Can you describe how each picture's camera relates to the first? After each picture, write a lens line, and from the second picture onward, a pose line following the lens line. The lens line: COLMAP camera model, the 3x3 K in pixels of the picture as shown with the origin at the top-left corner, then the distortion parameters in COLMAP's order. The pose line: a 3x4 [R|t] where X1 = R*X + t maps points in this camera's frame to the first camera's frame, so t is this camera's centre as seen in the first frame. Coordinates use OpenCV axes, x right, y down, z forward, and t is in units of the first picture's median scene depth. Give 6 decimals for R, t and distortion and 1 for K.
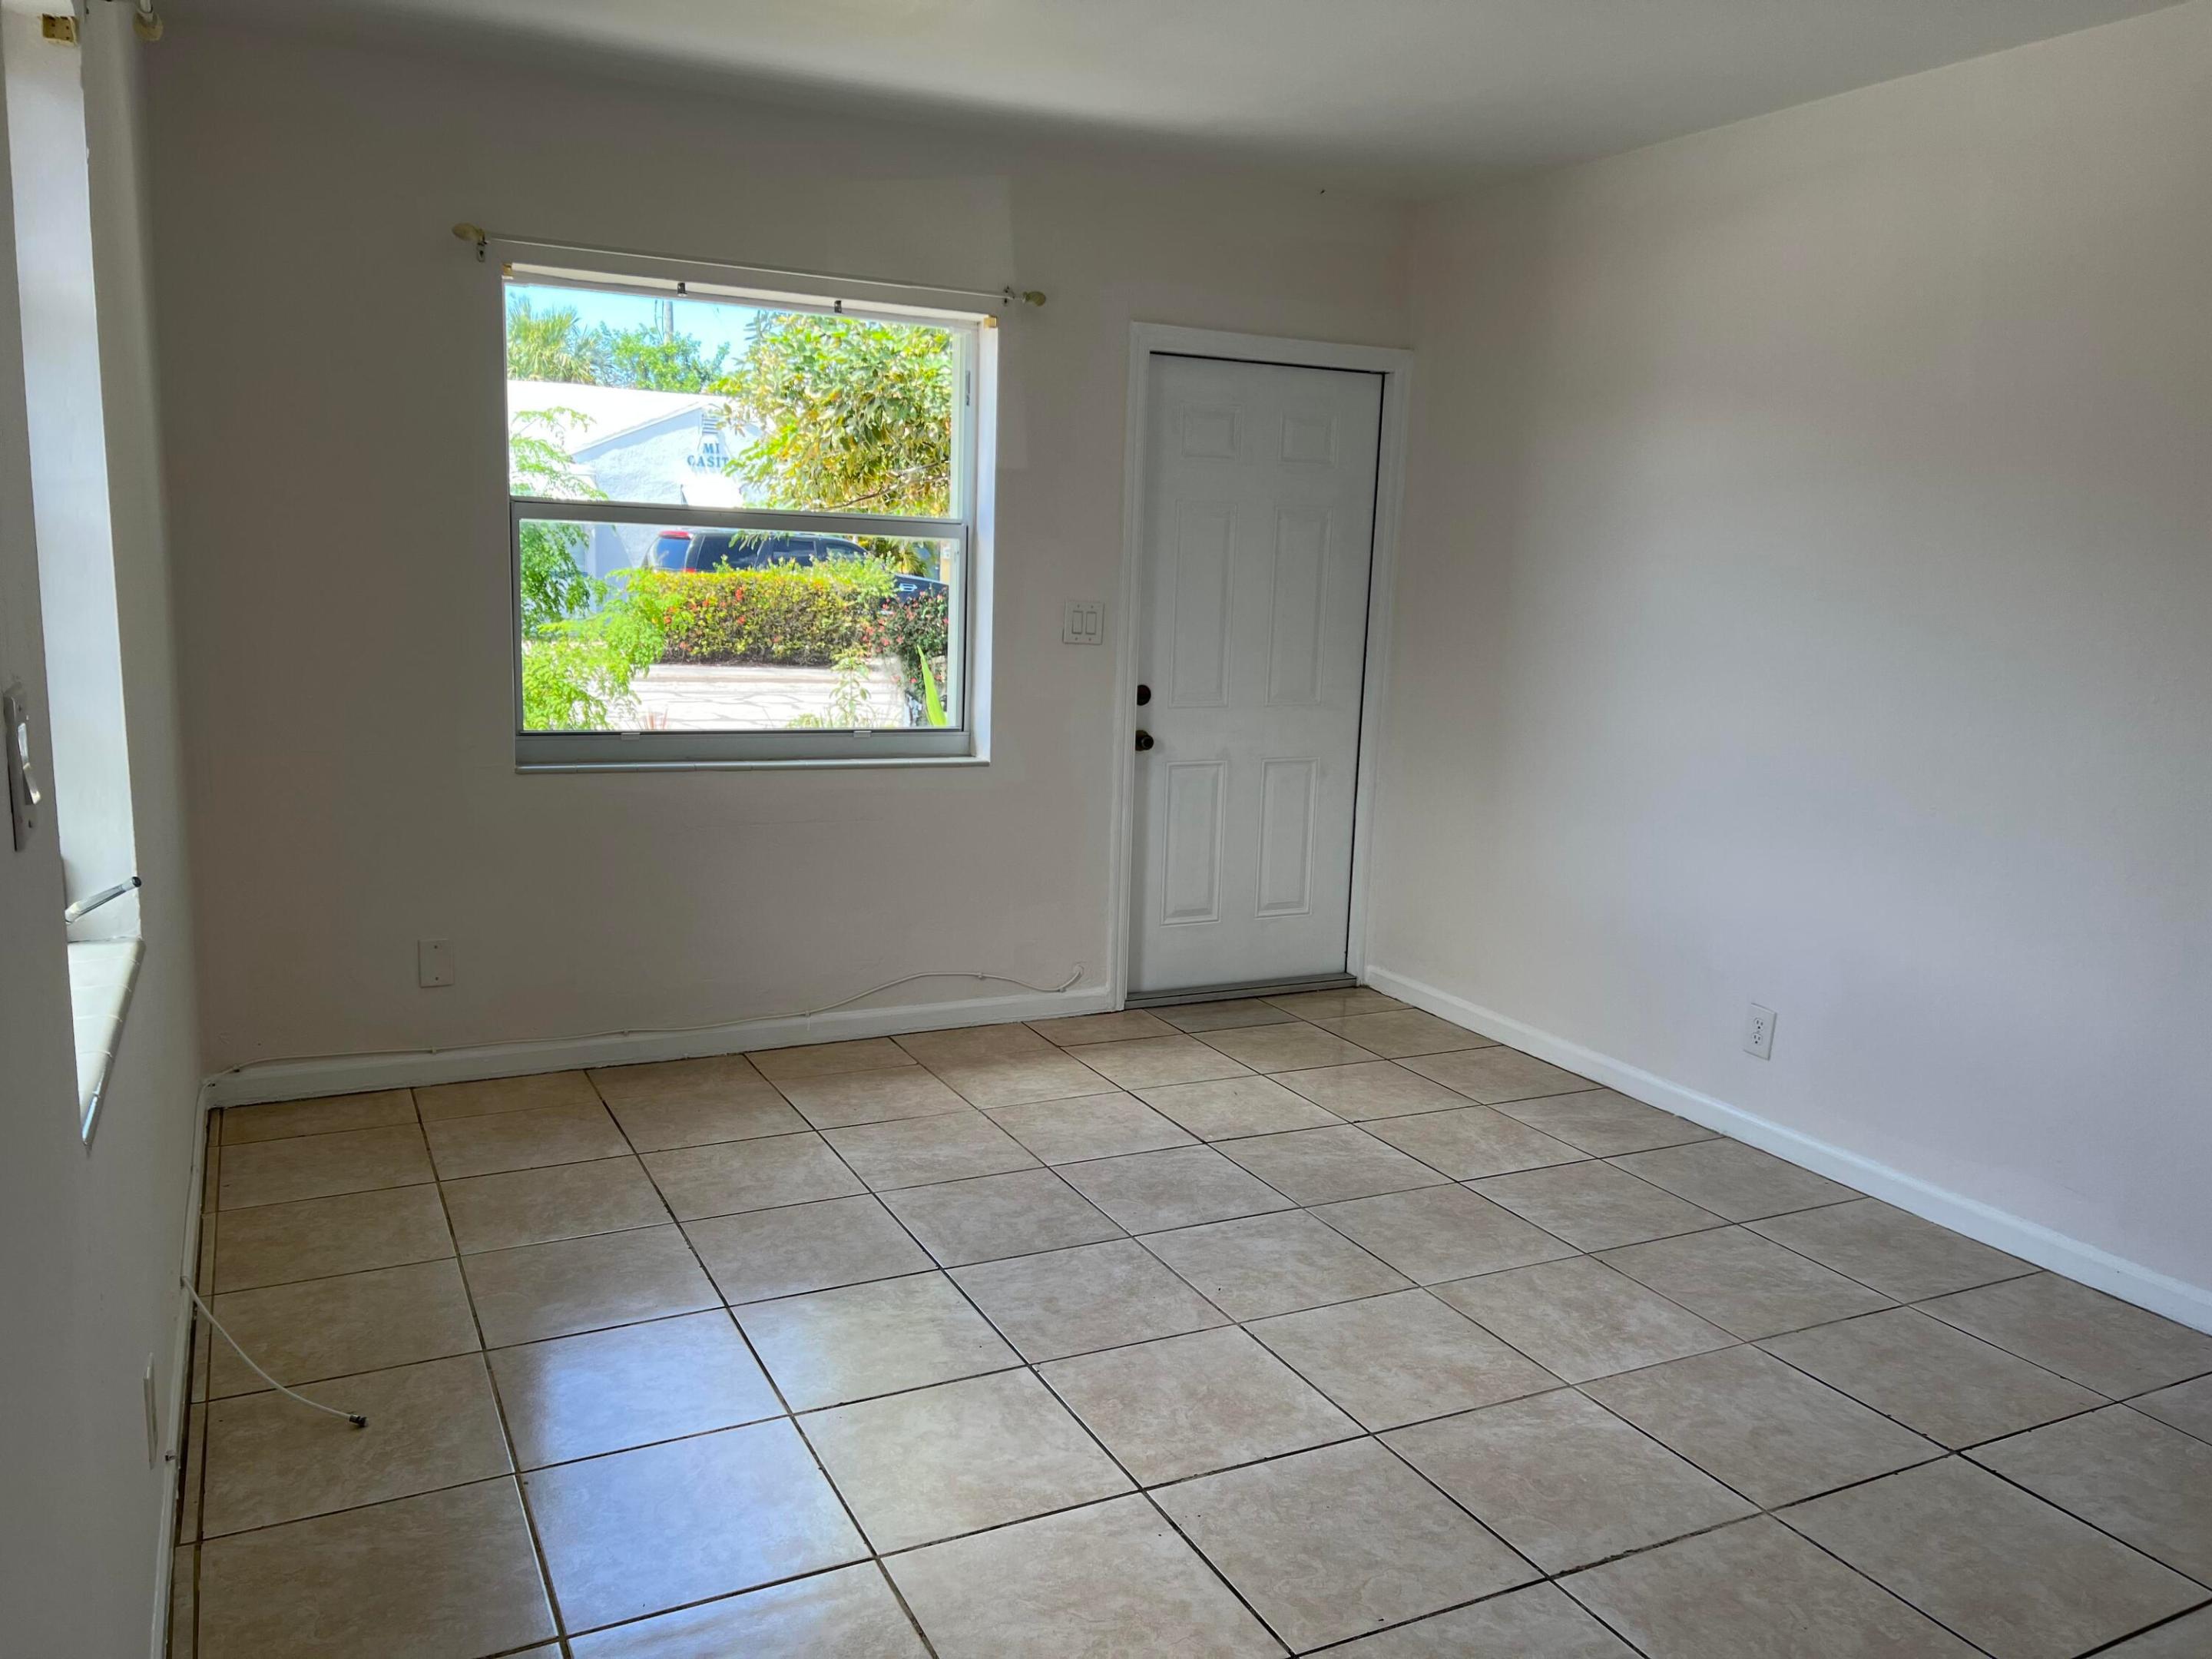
lens RADIAL K [[1664.6, 0, 1100.0], [0, 1664.6, 832.5], [0, 0, 1]] dist [0.012471, -0.024674]
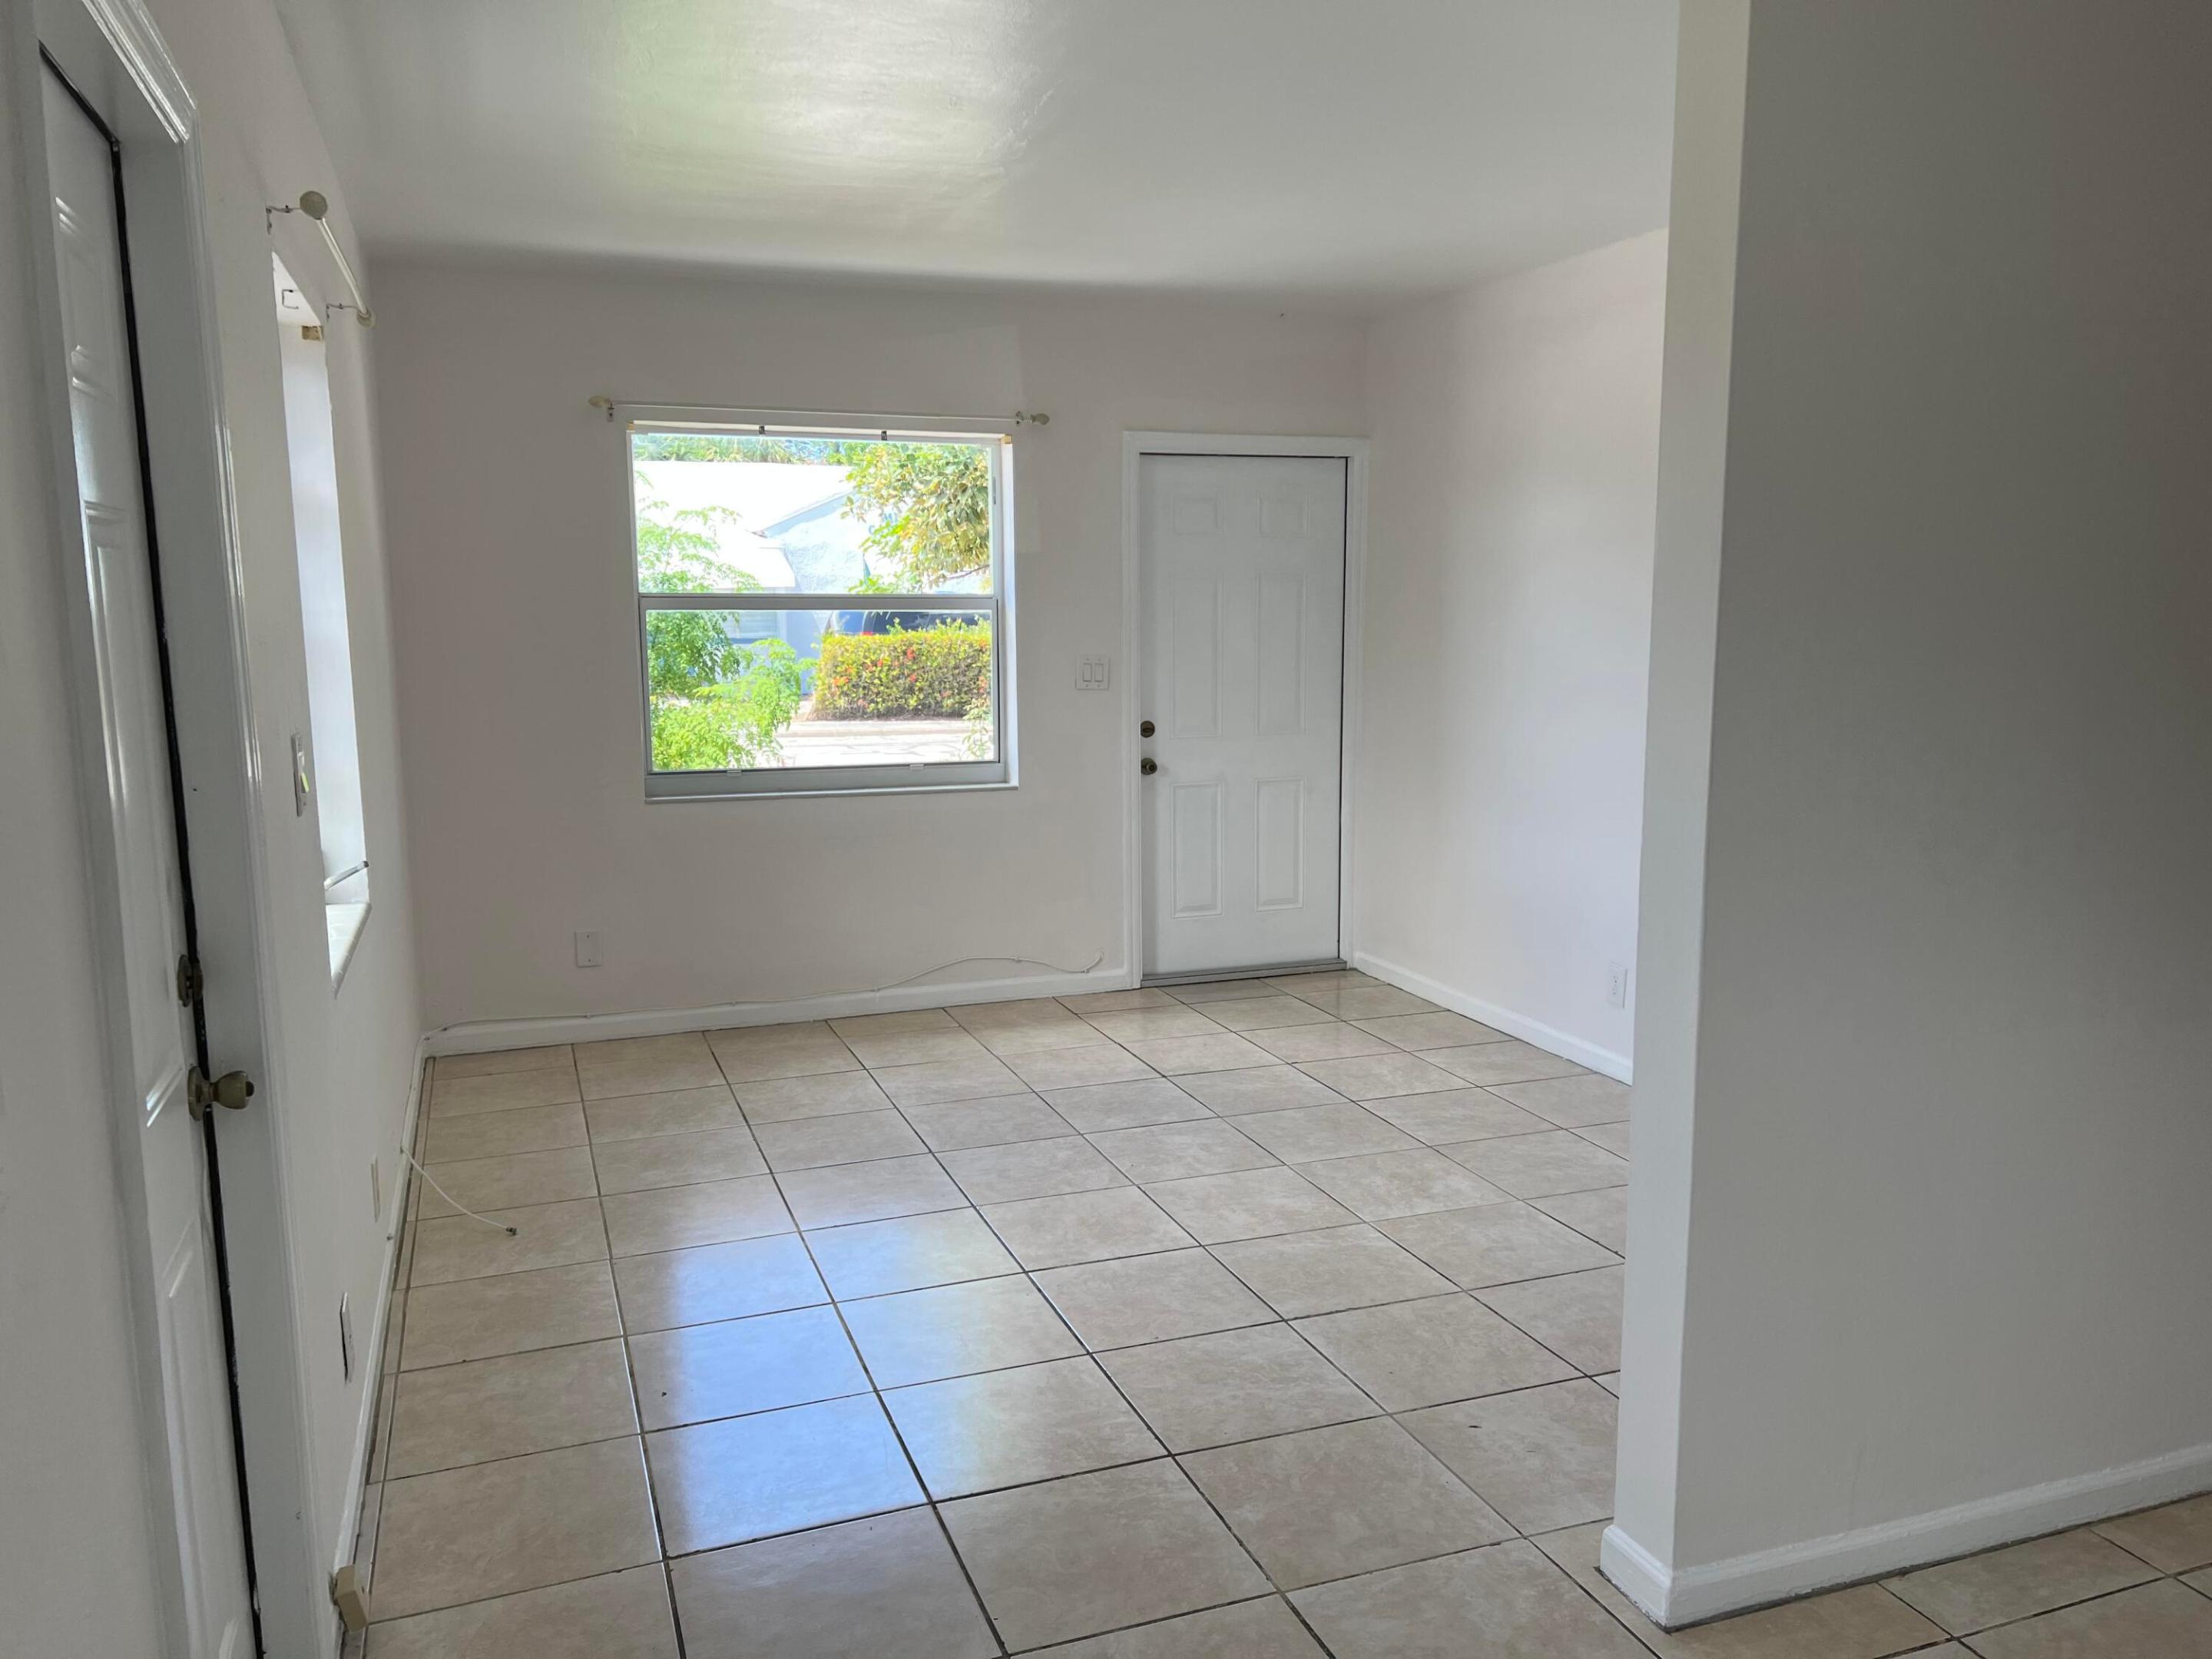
lens RADIAL K [[1664.6, 0, 1112.0], [0, 1664.6, 835.2], [0, 0, 1]] dist [0.012471, -0.024674]
pose [[0.993220, -0.024648, -0.113607, 0.168776], [0.021683, 0.999393, -0.027260, 0.034465], [0.114210, 0.024612, 0.993152, -0.270429]]
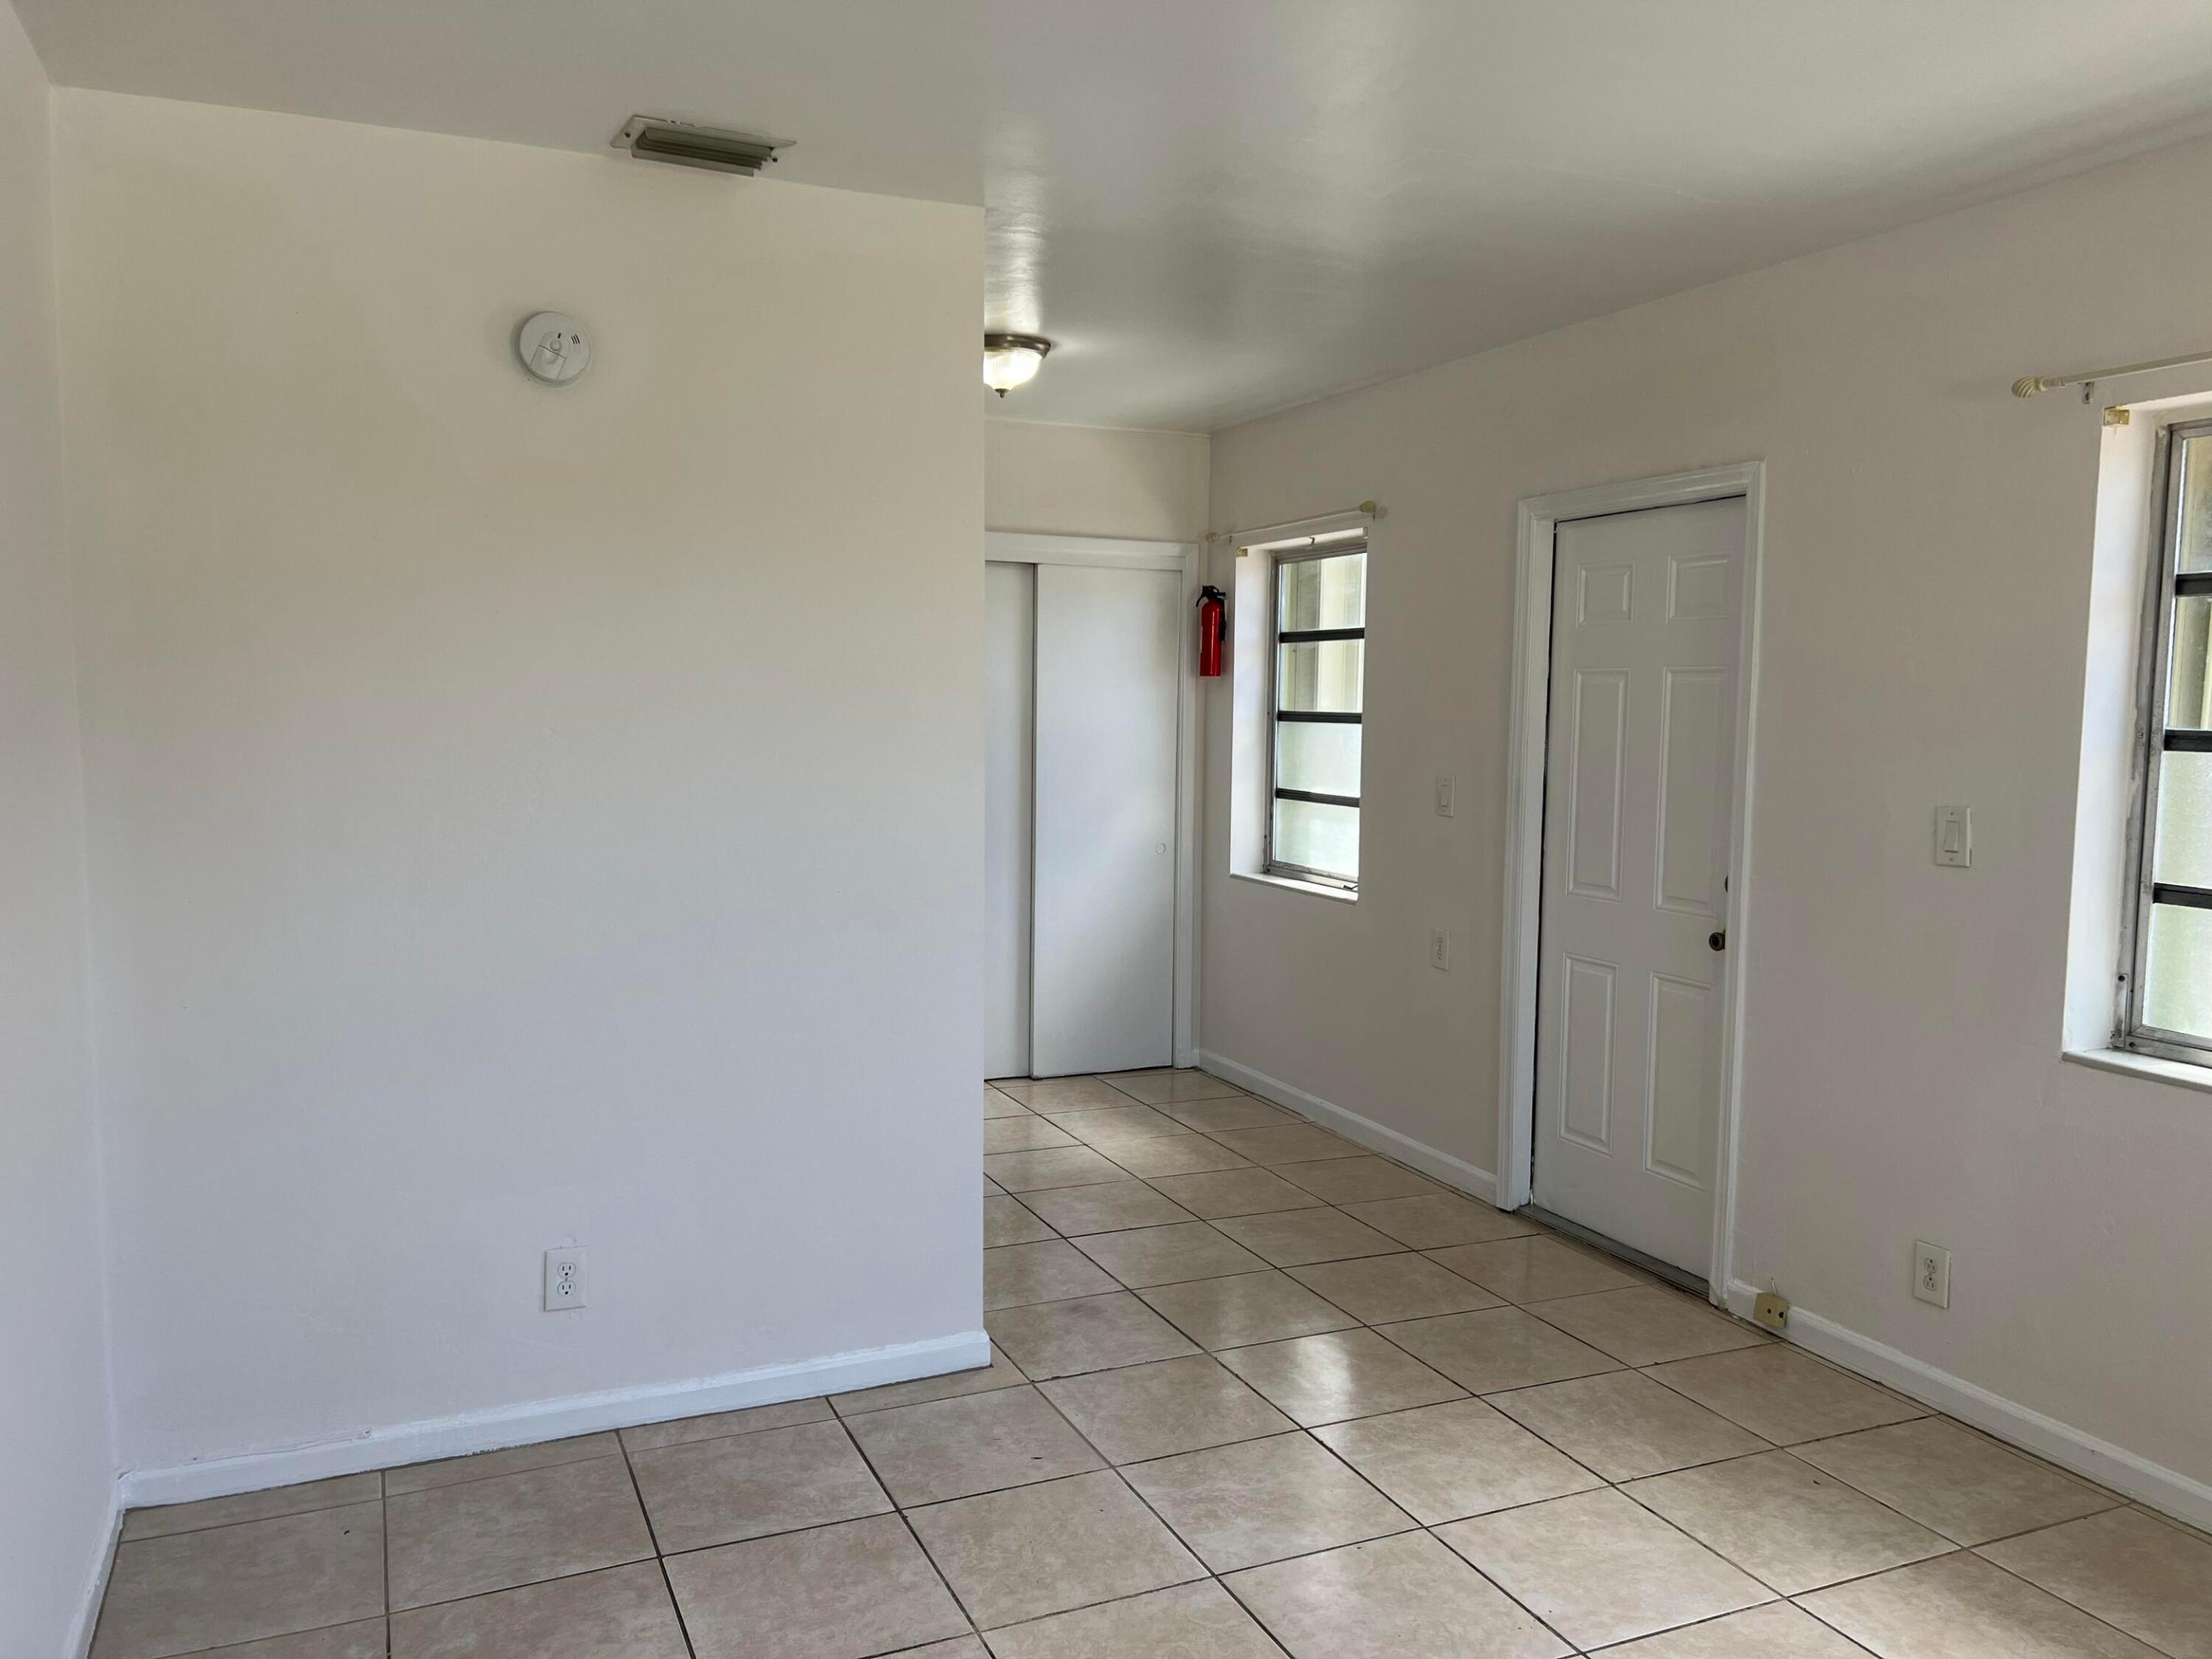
lens RADIAL K [[1664.6, 0, 1101.5], [0, 1664.6, 833.7], [0, 0, 1]] dist [0.012471, -0.024674]
pose [[-0.998045, -0.042100, 0.046199, 0.181890], [-0.029209, 0.967607, 0.250765, -0.212819], [-0.055260, 0.248926, -0.966945, 1.163763]]
